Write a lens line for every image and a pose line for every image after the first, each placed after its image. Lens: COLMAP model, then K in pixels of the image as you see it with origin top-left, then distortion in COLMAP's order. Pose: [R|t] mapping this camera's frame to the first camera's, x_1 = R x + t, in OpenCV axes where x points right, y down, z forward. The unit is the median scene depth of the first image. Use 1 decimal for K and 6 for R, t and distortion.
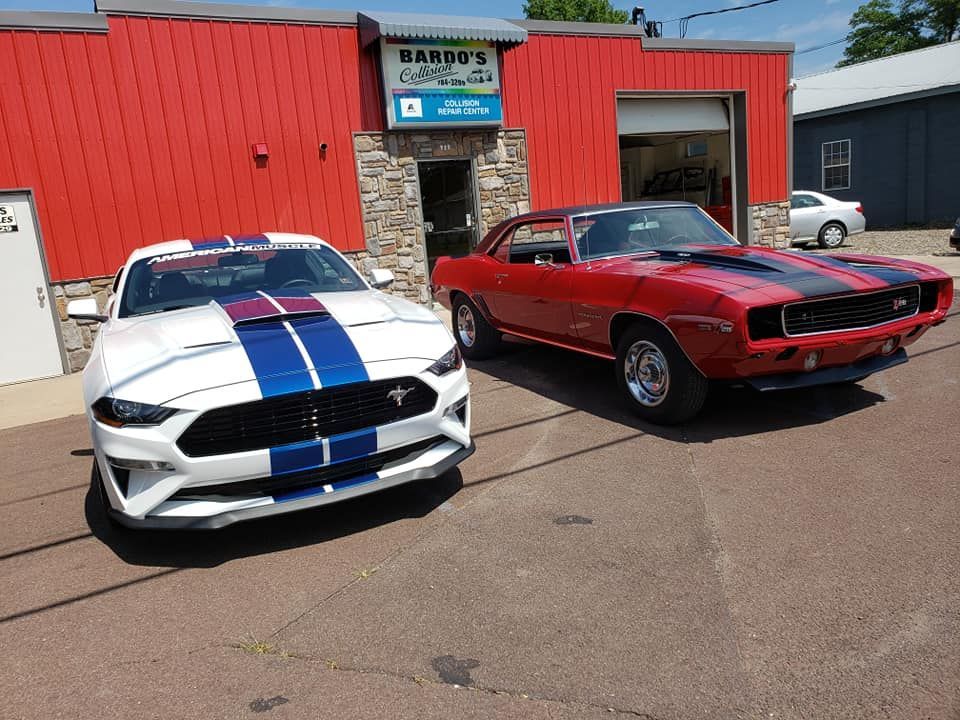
lens RADIAL K [[685.2, 0, 478.9], [0, 685.2, 360.7], [0, 0, 1]] dist [0.083110, -0.213444]
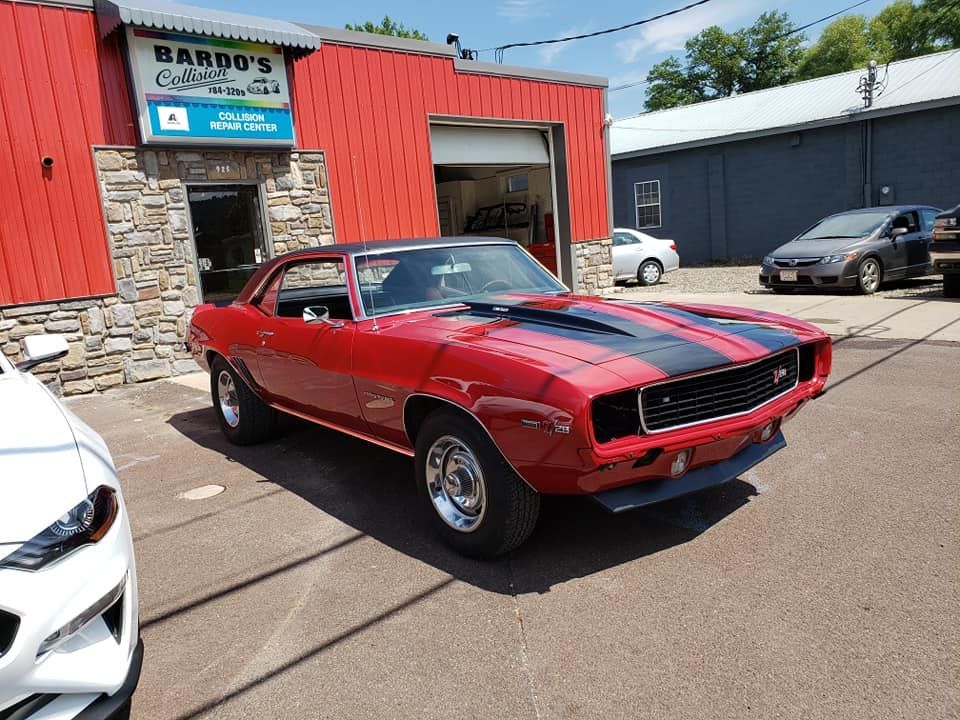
lens RADIAL K [[681.2, 0, 480.7], [0, 681.2, 371.4], [0, 0, 1]] dist [-0.007264, -0.003402]
pose [[0.971556, -0.034210, 0.234324, 0.052834], [0.041632, 0.998774, -0.026798, -0.035007], [-0.233120, 0.035791, 0.971789, 0.154106]]
